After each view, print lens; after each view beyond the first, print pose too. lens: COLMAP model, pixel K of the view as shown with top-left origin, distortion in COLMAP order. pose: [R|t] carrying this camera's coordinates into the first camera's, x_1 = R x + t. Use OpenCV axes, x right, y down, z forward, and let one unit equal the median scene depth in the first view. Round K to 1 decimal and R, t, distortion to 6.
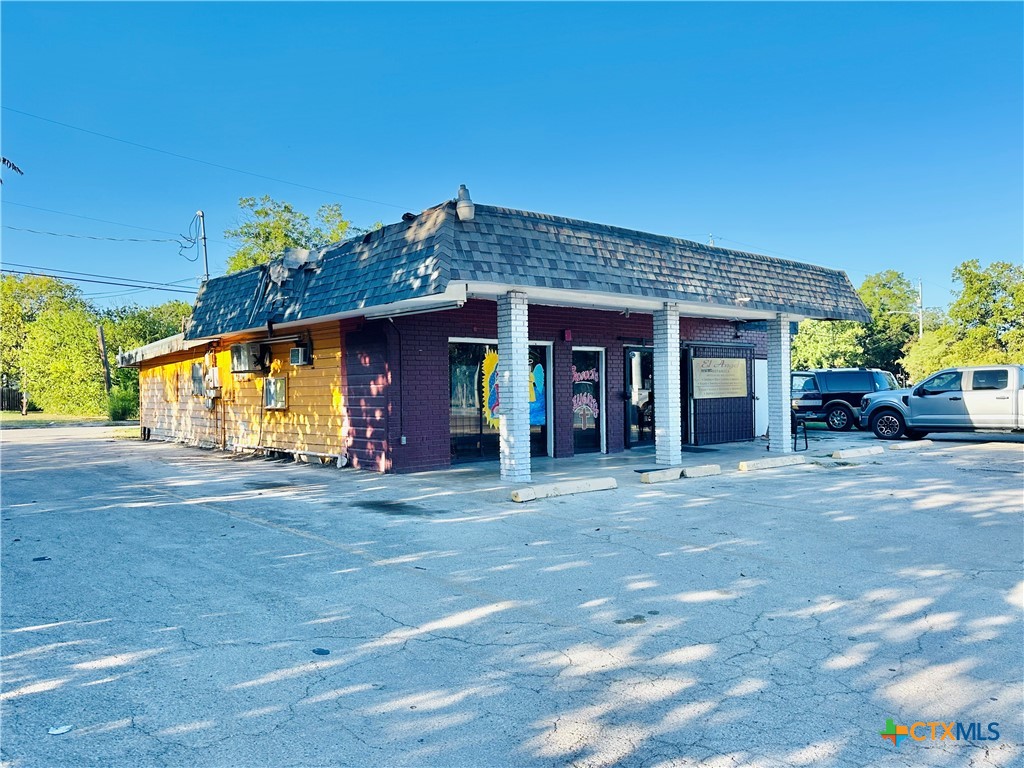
lens RADIAL K [[852.5, 0, 511.4], [0, 852.5, 386.0], [0, 0, 1]] dist [0.005849, 0.001504]
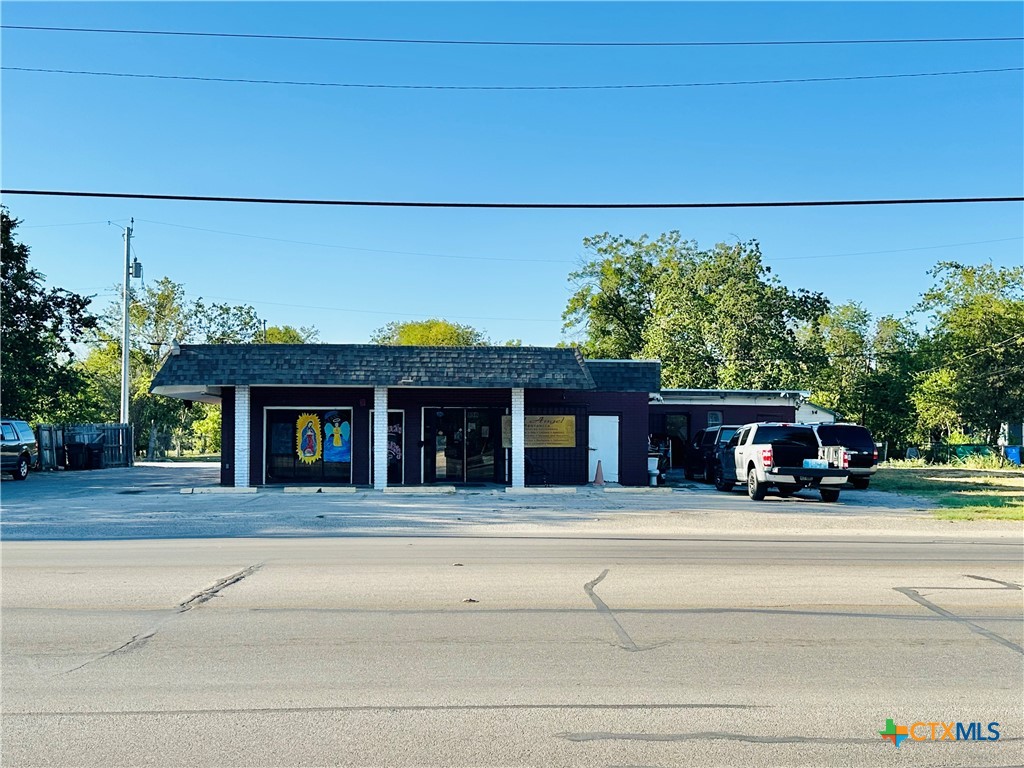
lens RADIAL K [[1130.6, 0, 512.2], [0, 1130.6, 384.1], [0, 0, 1]] dist [-0.008673, 0.000000]
pose [[0.790150, -0.015936, -0.612707, 1.612331], [-0.007152, 0.999354, -0.035216, -0.026136], [0.612872, 0.032208, 0.789525, -0.457766]]
